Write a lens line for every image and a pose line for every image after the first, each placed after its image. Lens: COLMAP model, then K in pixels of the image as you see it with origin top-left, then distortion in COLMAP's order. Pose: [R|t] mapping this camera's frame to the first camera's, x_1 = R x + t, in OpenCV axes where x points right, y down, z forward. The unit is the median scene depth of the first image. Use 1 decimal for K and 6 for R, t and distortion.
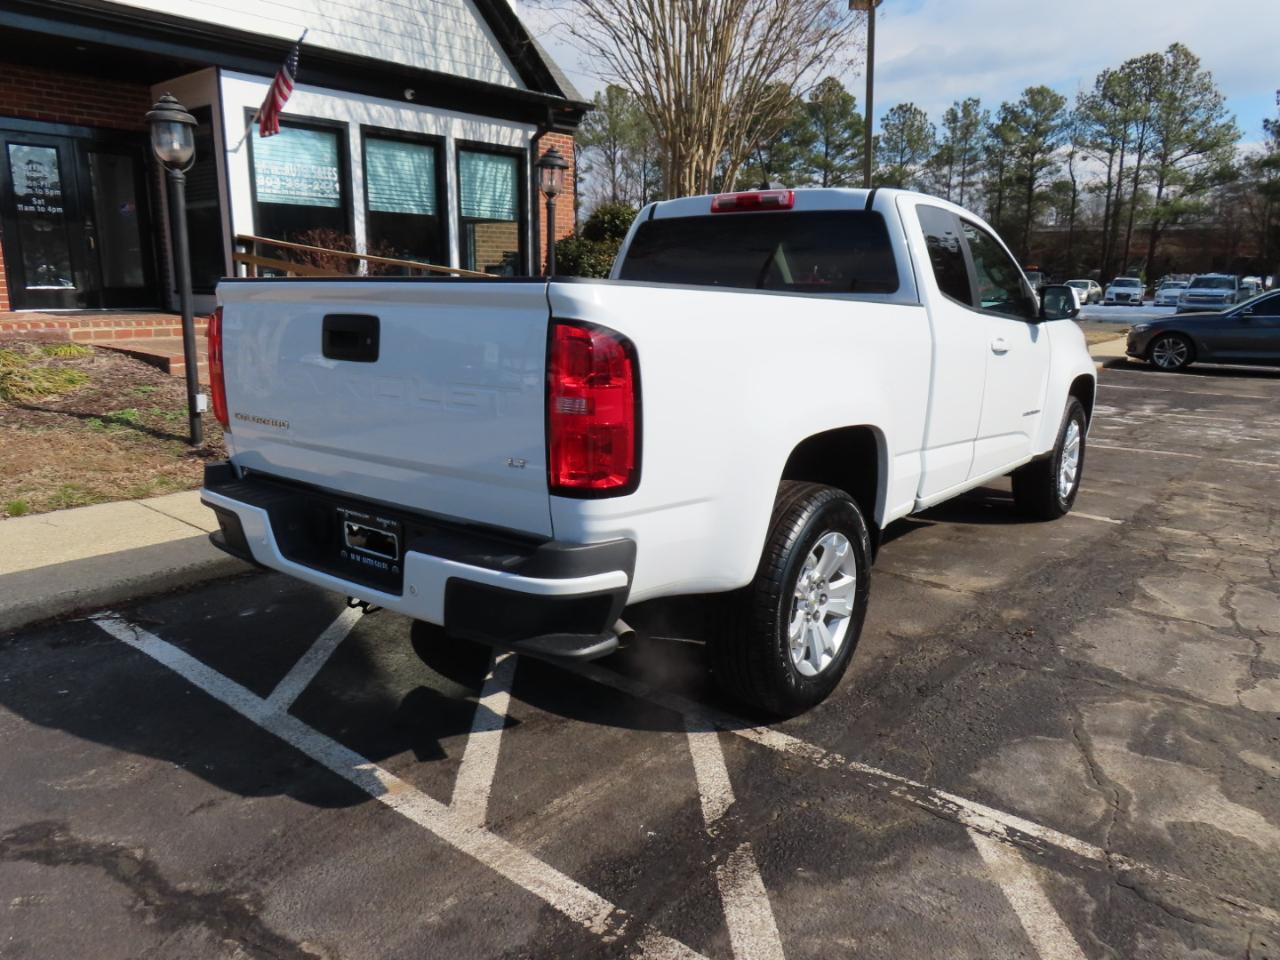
lens RADIAL K [[915.8, 0, 641.9], [0, 915.8, 481.1], [0, 0, 1]] dist [-0.011107, 0.006359]
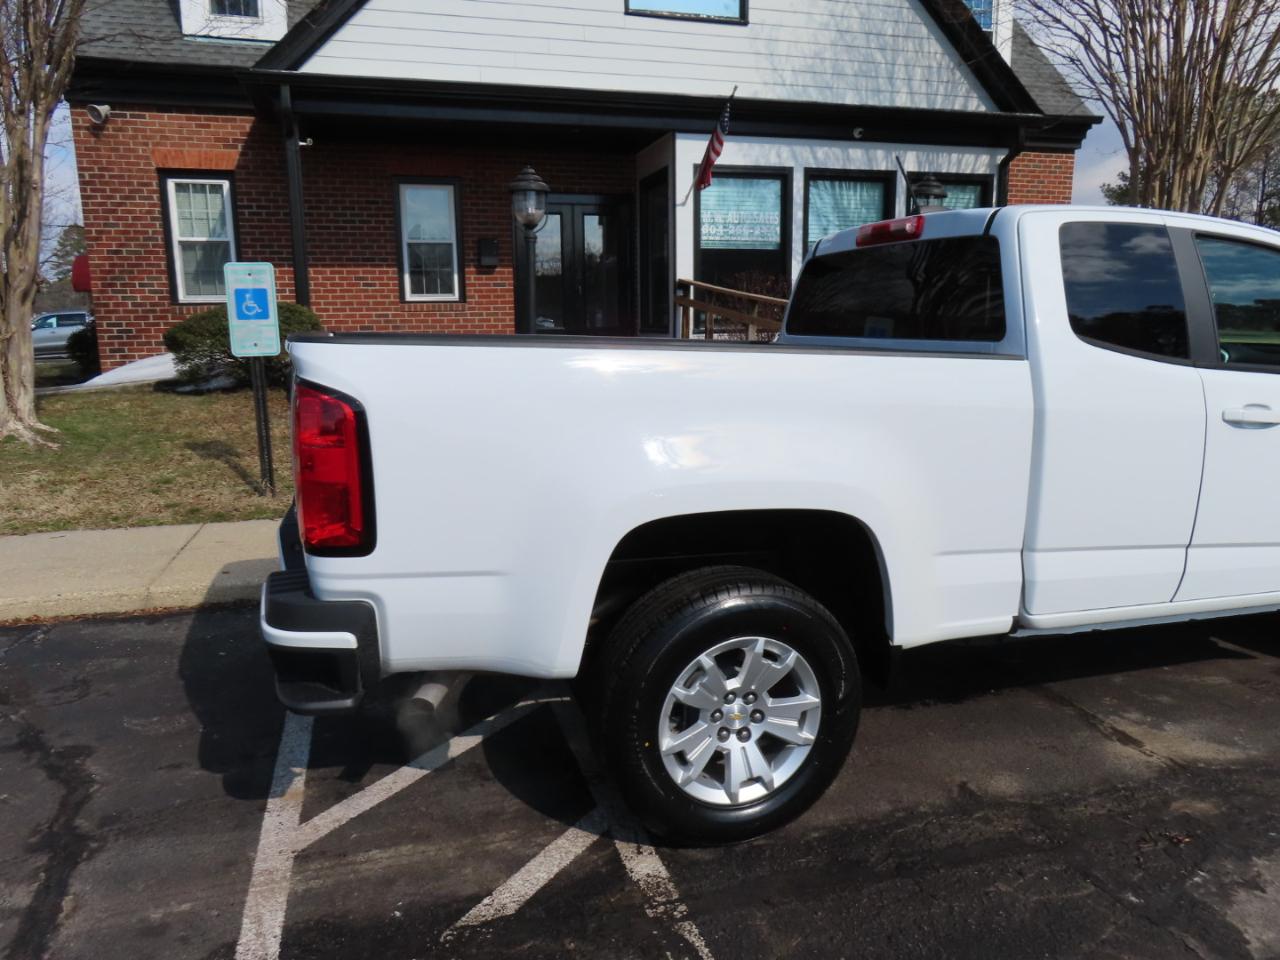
lens RADIAL K [[915.8, 0, 644.4], [0, 915.8, 482.4], [0, 0, 1]] dist [-0.011107, 0.006359]
pose [[0.828698, 0.085209, -0.553172, 0.378996], [-0.104181, 0.994554, -0.002873, -0.045491], [0.549915, 0.060011, 0.833062, 0.172607]]
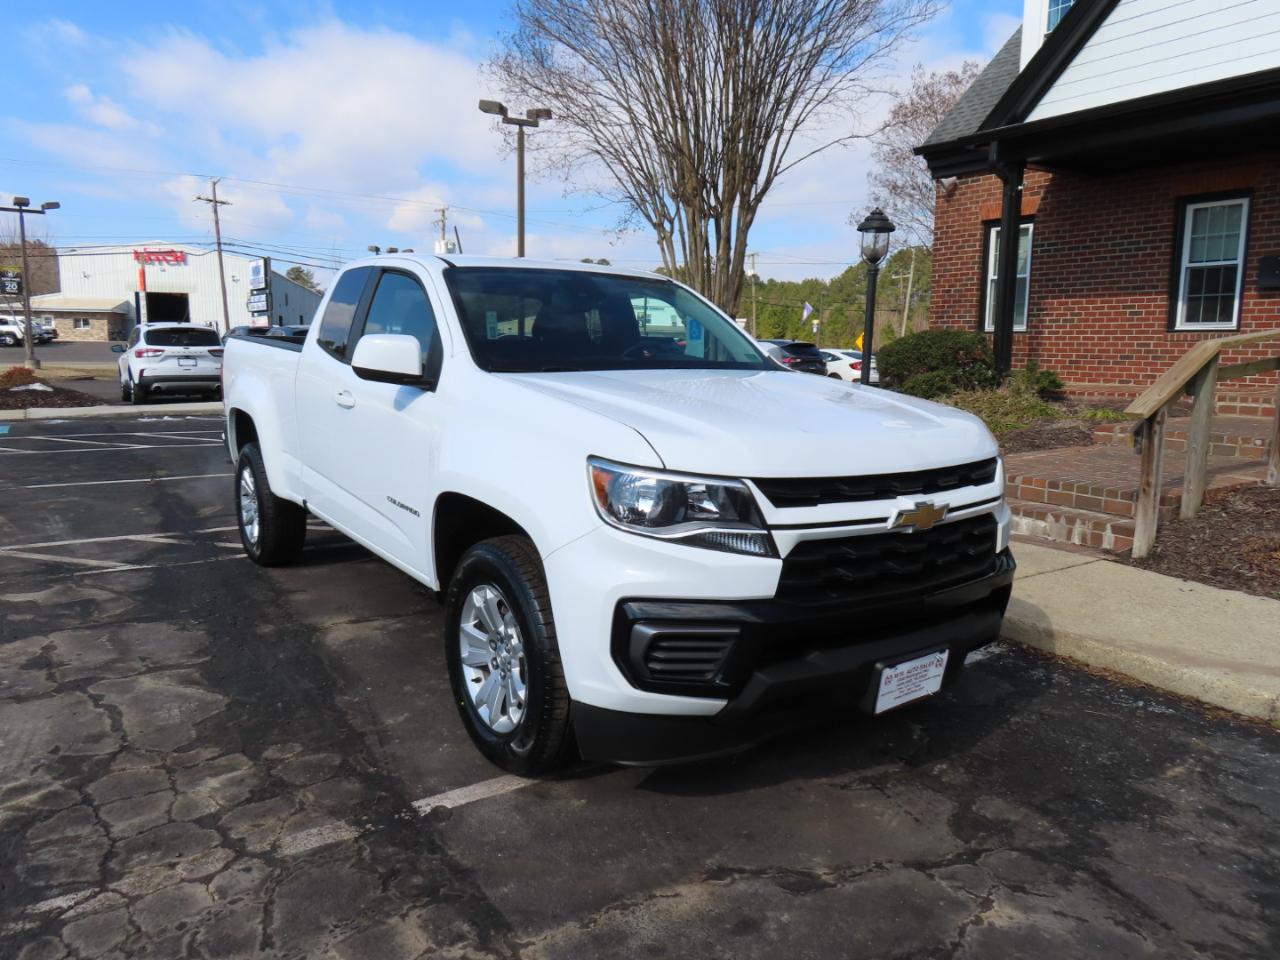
lens RADIAL K [[915.8, 0, 642.9], [0, 915.8, 479.0], [0, 0, 1]] dist [-0.011107, 0.006359]
pose [[-0.293141, 0.125282, -0.947825, 1.164661], [-0.219874, 0.955970, 0.194360, -0.307054], [0.930443, 0.265377, -0.252687, 1.485521]]
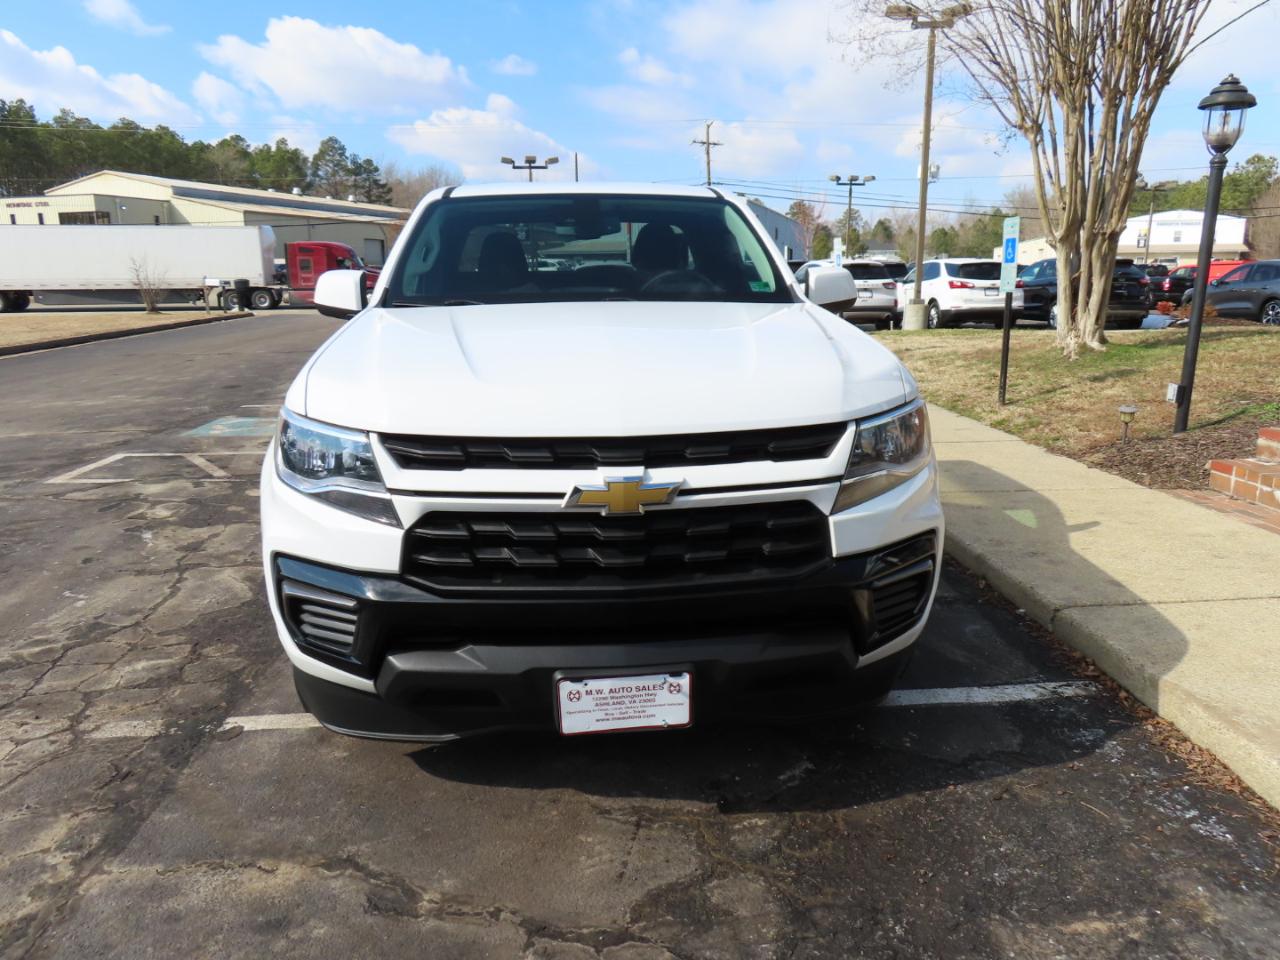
lens RADIAL K [[915.8, 0, 647.2], [0, 915.8, 480.7], [0, 0, 1]] dist [-0.011107, 0.006359]
pose [[-0.729882, 0.148236, -0.667307, 0.844053], [-0.142543, 0.921739, 0.360666, -0.380595], [0.668546, 0.358363, -0.651630, 1.811501]]
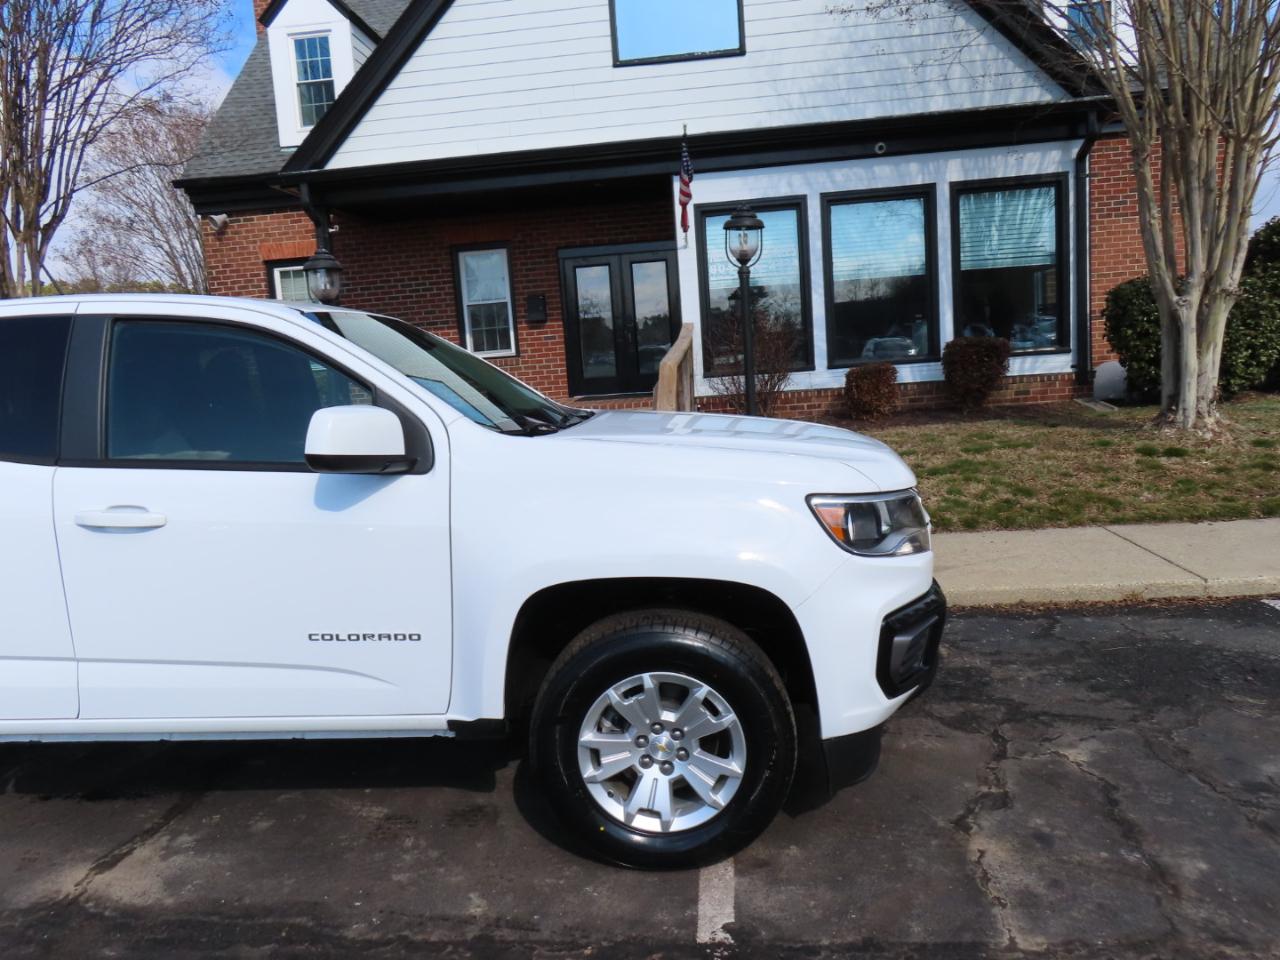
lens RADIAL K [[915.8, 0, 642.3], [0, 915.8, 480.9], [0, 0, 1]] dist [-0.011107, 0.006359]
pose [[0.562404, 0.061834, -0.824547, 1.046805], [-0.106480, 0.994313, 0.001938, -0.201745], [0.819978, 0.086708, 0.565790, 0.896755]]
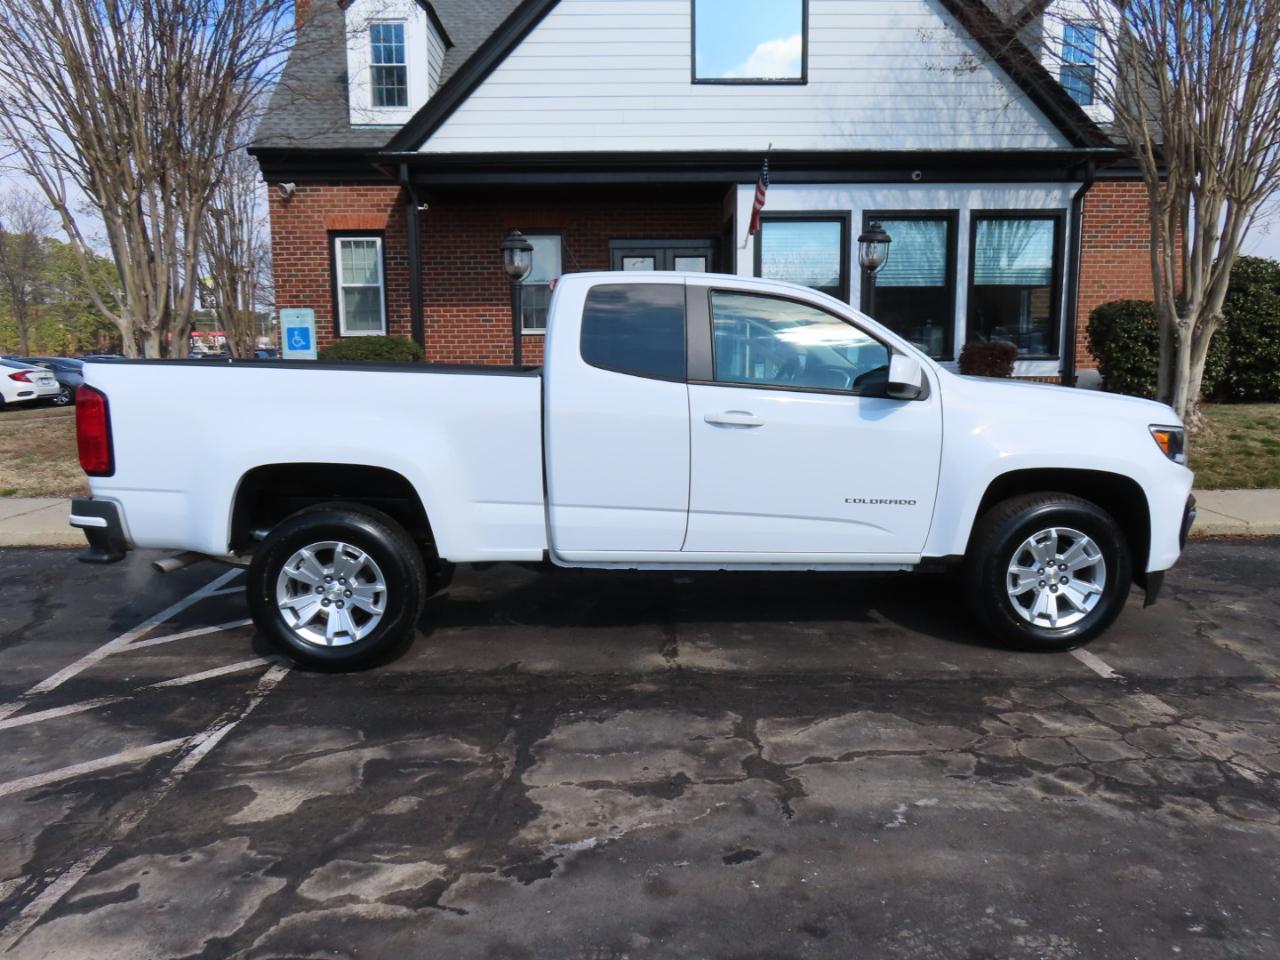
lens RADIAL K [[915.8, 0, 643.4], [0, 915.8, 483.3], [0, 0, 1]] dist [-0.011107, 0.006359]
pose [[0.656463, 0.096778, -0.748125, 1.006079], [-0.148134, 0.988965, -0.002052, -0.062126], [0.739671, 0.112170, 0.663555, 0.288636]]
